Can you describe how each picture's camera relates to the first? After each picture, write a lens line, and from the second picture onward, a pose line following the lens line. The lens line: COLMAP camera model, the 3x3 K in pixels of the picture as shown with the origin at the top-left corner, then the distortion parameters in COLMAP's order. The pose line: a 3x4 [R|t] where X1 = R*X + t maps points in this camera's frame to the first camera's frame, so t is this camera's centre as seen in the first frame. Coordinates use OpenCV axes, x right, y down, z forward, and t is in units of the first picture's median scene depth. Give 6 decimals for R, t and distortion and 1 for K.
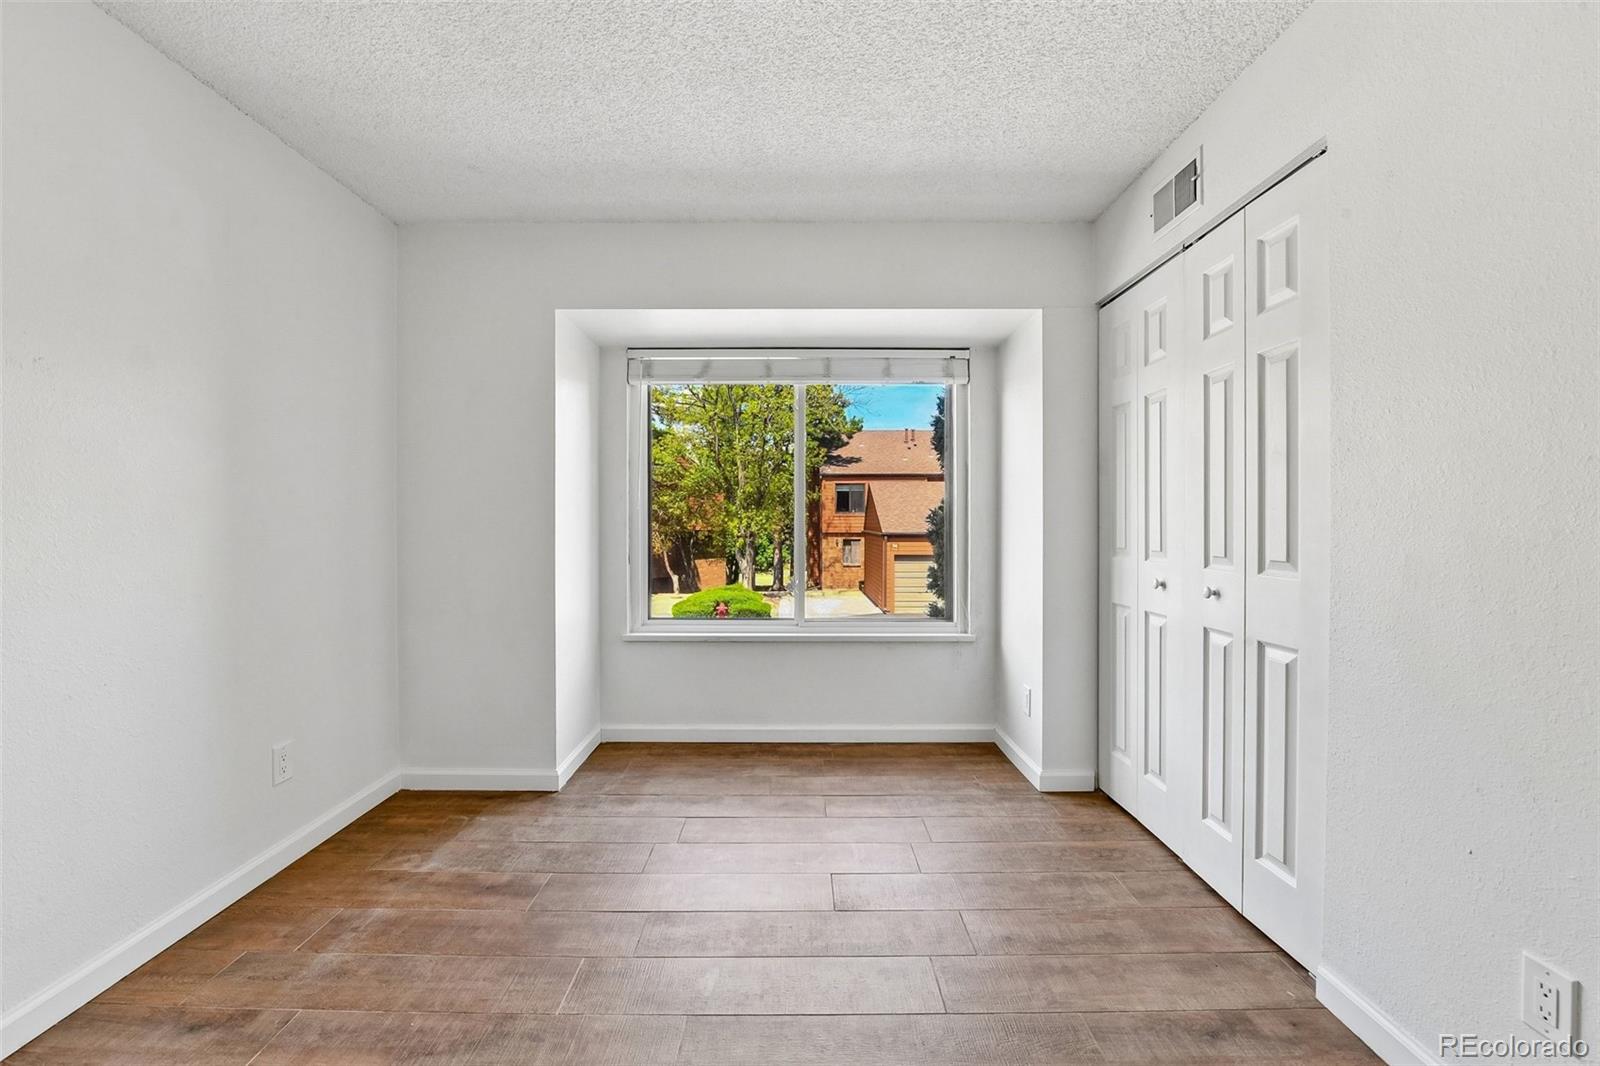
lens RADIAL K [[644.7, 0, 802.0], [0, 644.7, 530.6], [0, 0, 1]] dist [-0.012730, -0.004394]
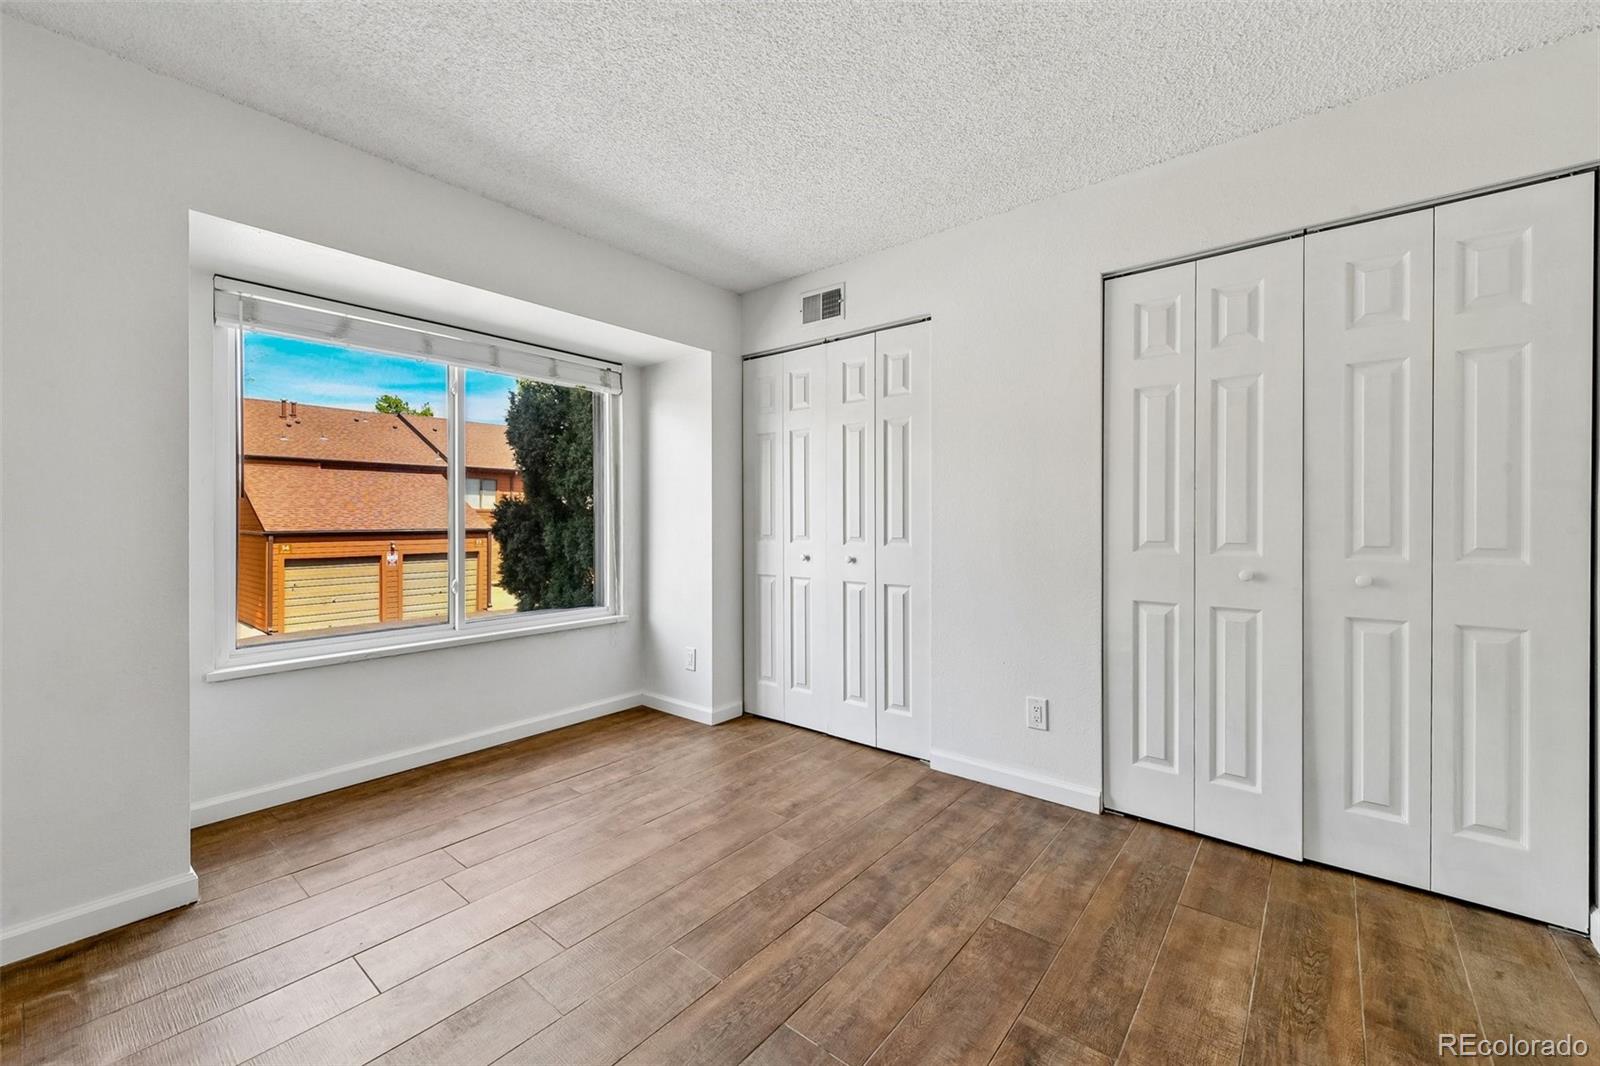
lens RADIAL K [[629.8, 0, 809.7], [0, 629.8, 526.9], [0, 0, 1]] dist [0.009710, -0.004771]
pose [[0.631346, -0.011213, 0.775420, -0.492866], [0.010533, 0.999927, 0.005884, 0.002265], [-0.775430, 0.004453, 0.631418, 0.048273]]
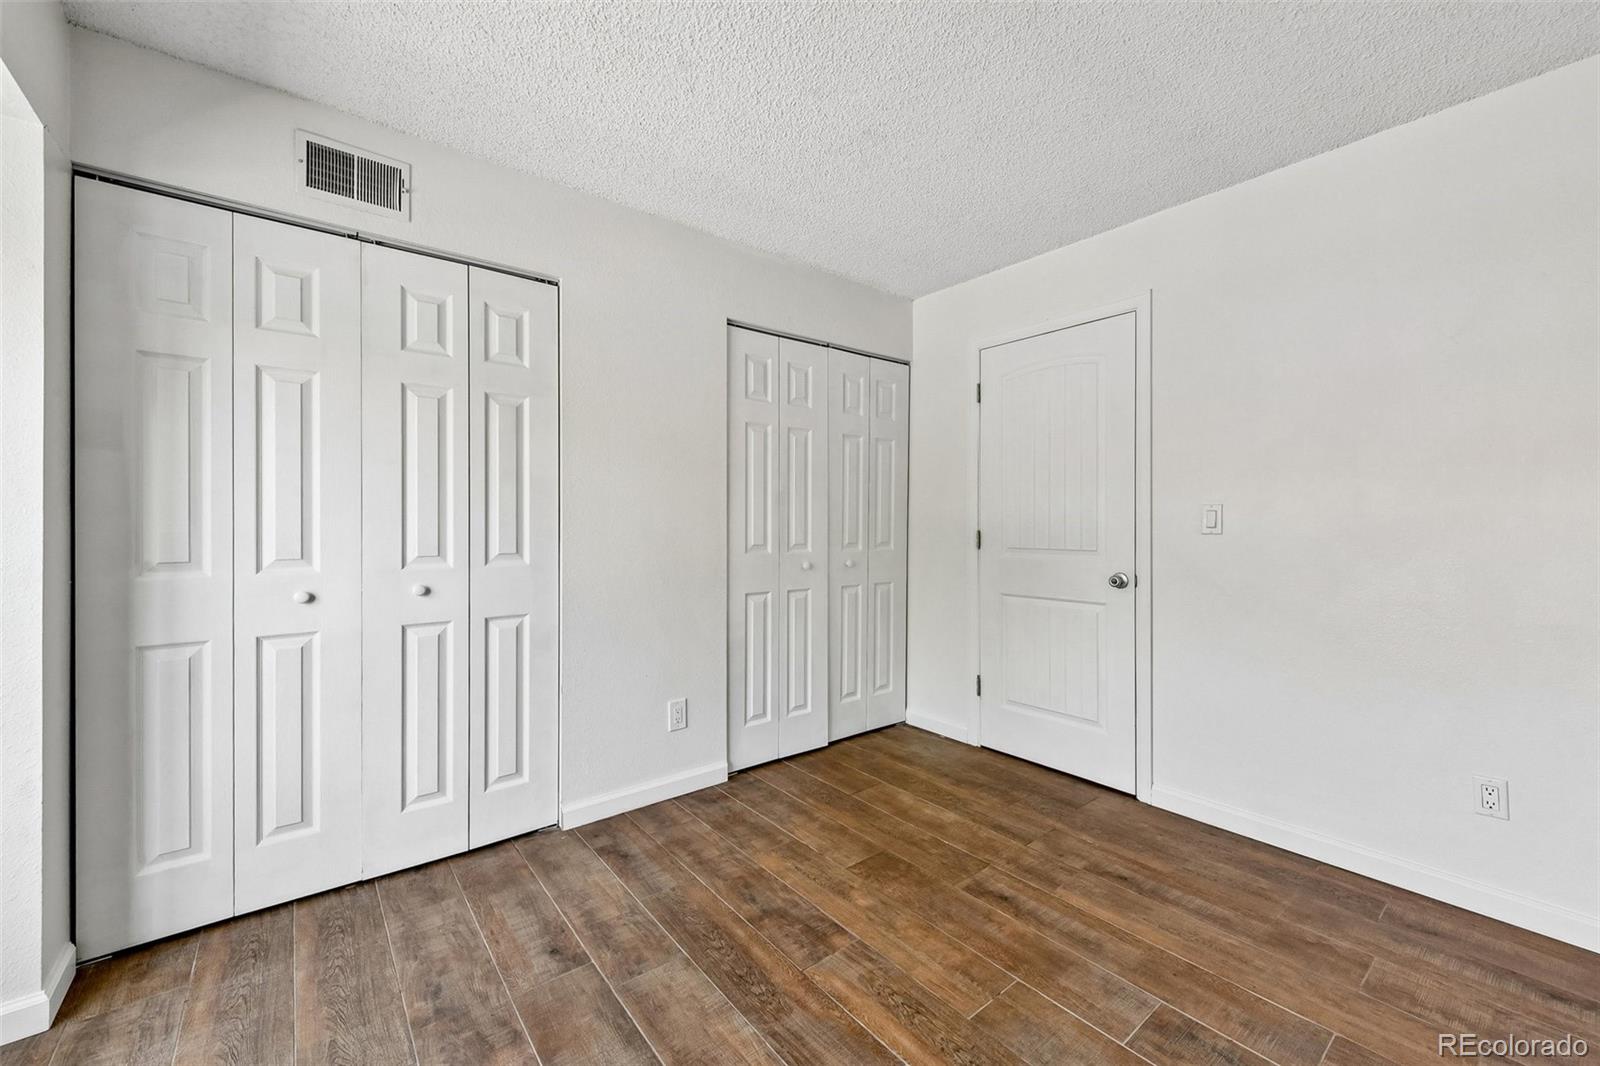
lens RADIAL K [[629.8, 0, 809.7], [0, 629.8, 526.9], [0, 0, 1]] dist [0.009710, -0.004771]
pose [[-0.621648, -0.004119, 0.783286, -0.441469], [0.009241, 0.999878, 0.012592, -0.012054], [-0.783242, 0.015066, -0.621534, 0.841870]]
